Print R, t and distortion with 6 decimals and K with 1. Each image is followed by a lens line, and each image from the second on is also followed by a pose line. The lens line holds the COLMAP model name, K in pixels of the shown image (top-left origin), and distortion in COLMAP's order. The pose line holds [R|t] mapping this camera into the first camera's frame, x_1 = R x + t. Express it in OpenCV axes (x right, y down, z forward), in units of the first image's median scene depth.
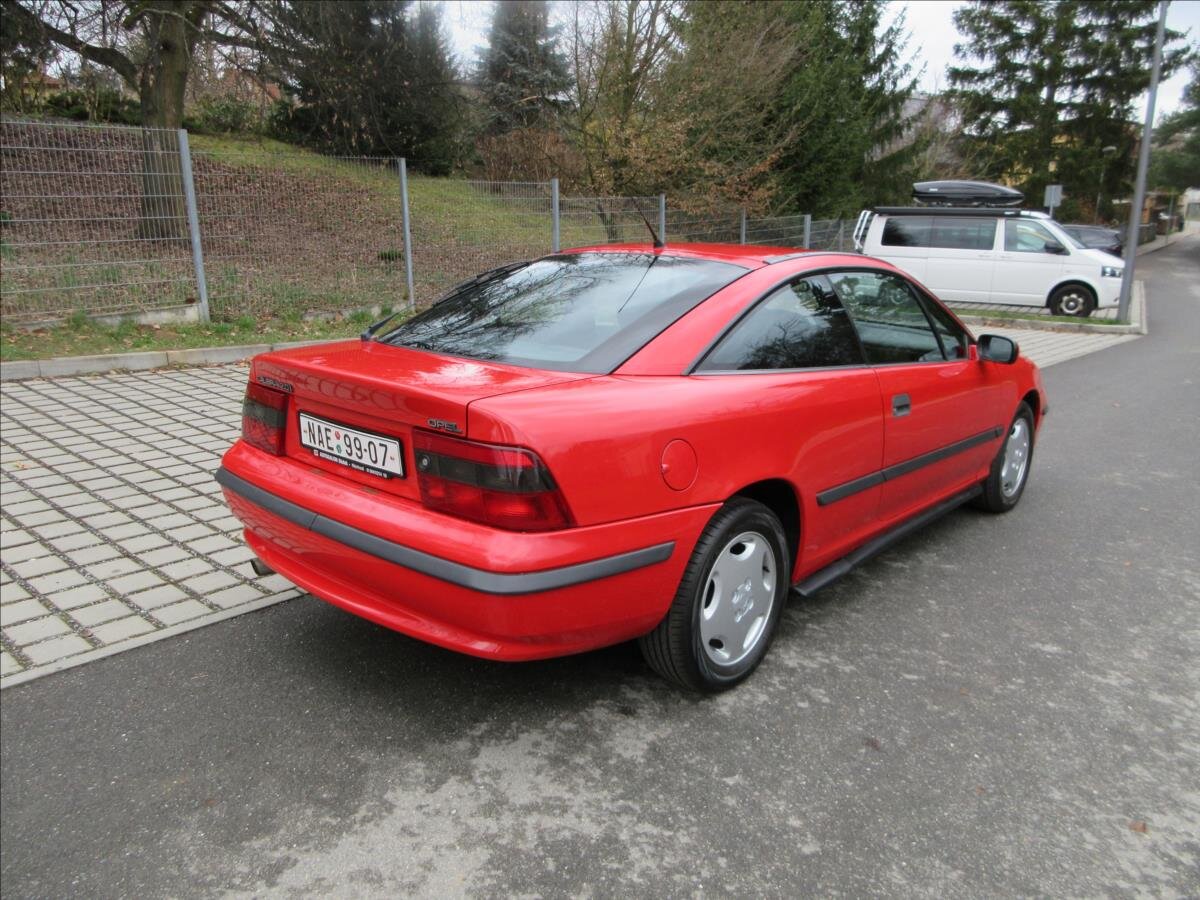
lens RADIAL K [[891.8, 0, 602.5], [0, 891.8, 454.2], [0, 0, 1]] dist [-0.005082, -0.003393]
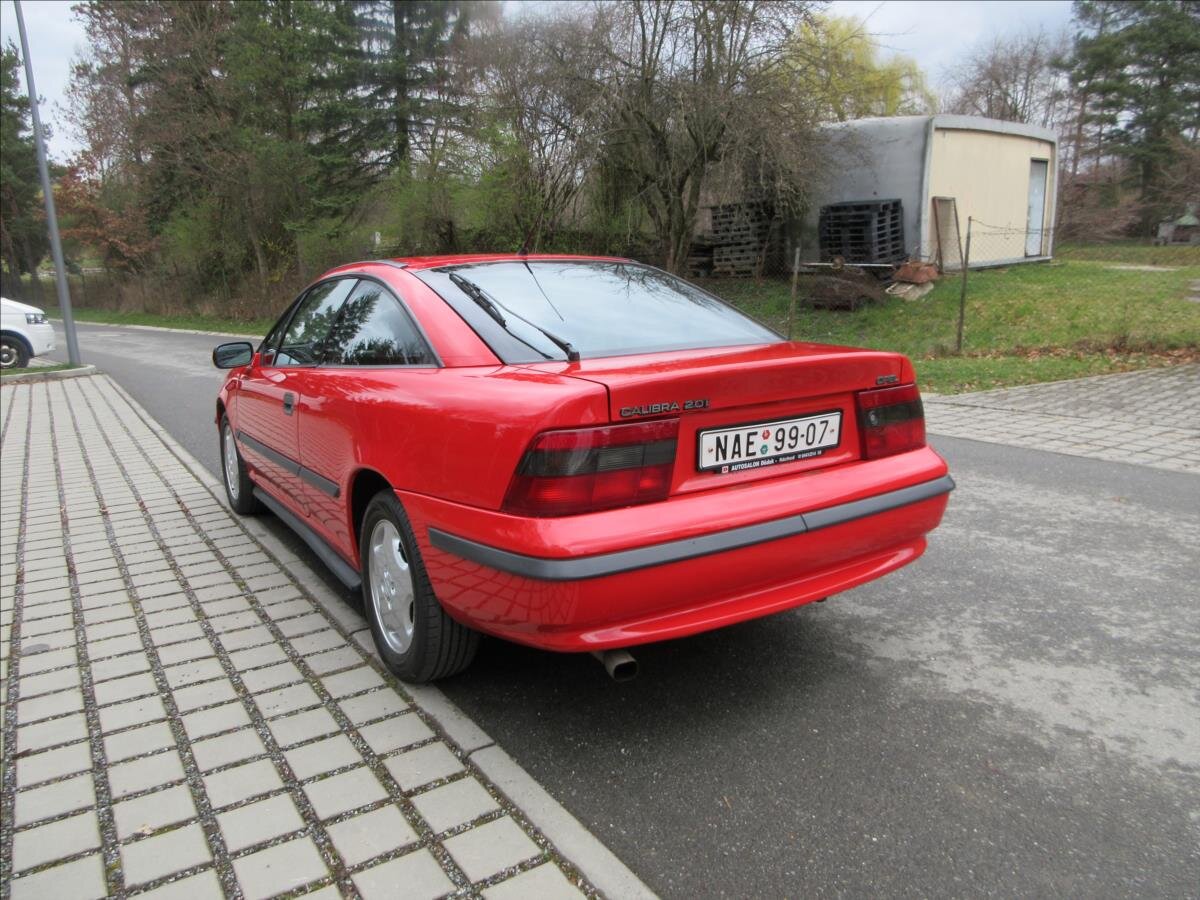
lens RADIAL K [[886.4, 0, 605.3], [0, 886.4, 454.5], [0, 0, 1]] dist [-0.004488, 0.001387]
pose [[0.271591, -0.218756, 0.937222, -1.127384], [0.273289, 0.951267, 0.142840, -0.166677], [-0.922796, 0.217338, 0.318139, 0.800333]]
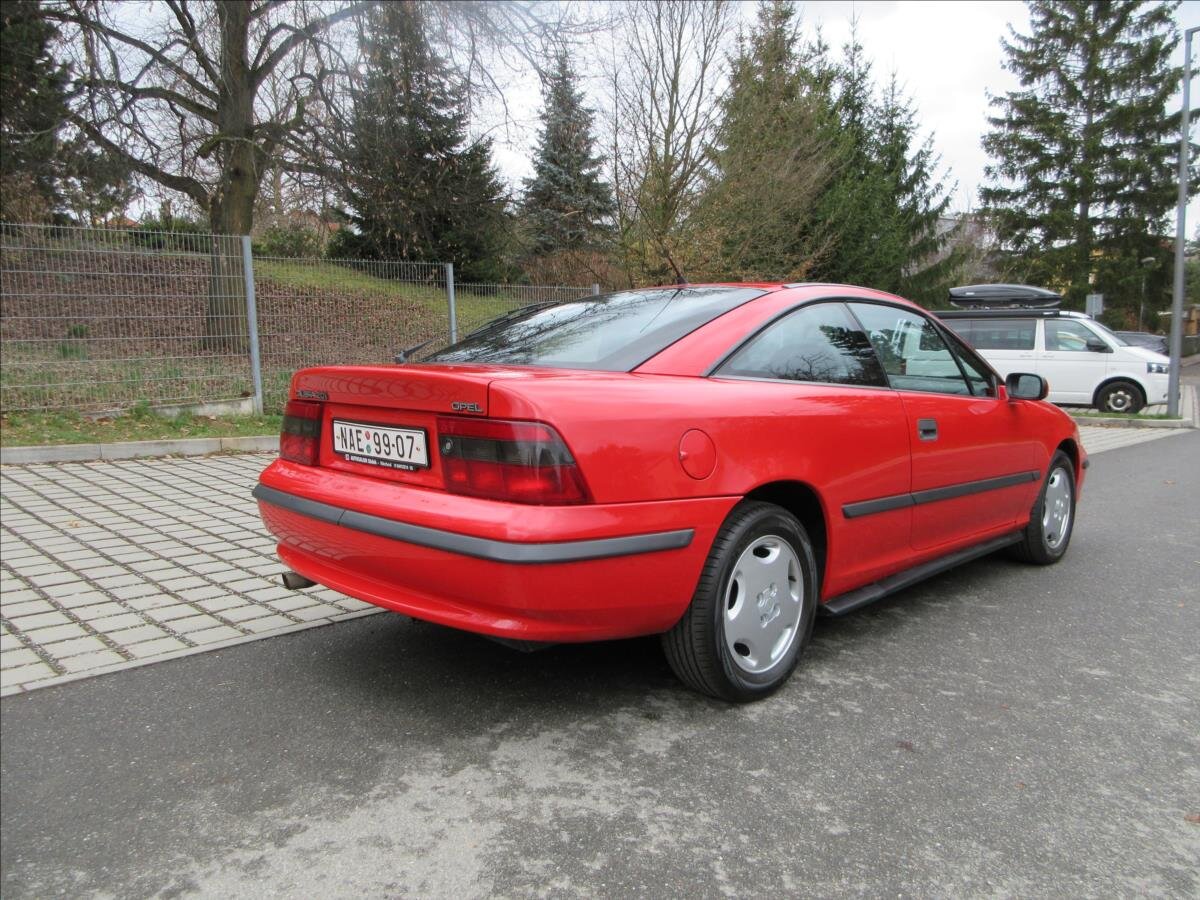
lens RADIAL K [[893.4, 0, 600.0], [0, 893.4, 450.0], [0, 0, 1]] dist [-0.007752, -0.002900]
pose [[0.998465, -0.011315, -0.054217, 0.026964], [0.003545, 0.989957, -0.141327, 0.133077], [0.055271, 0.140918, 0.988477, -0.010150]]
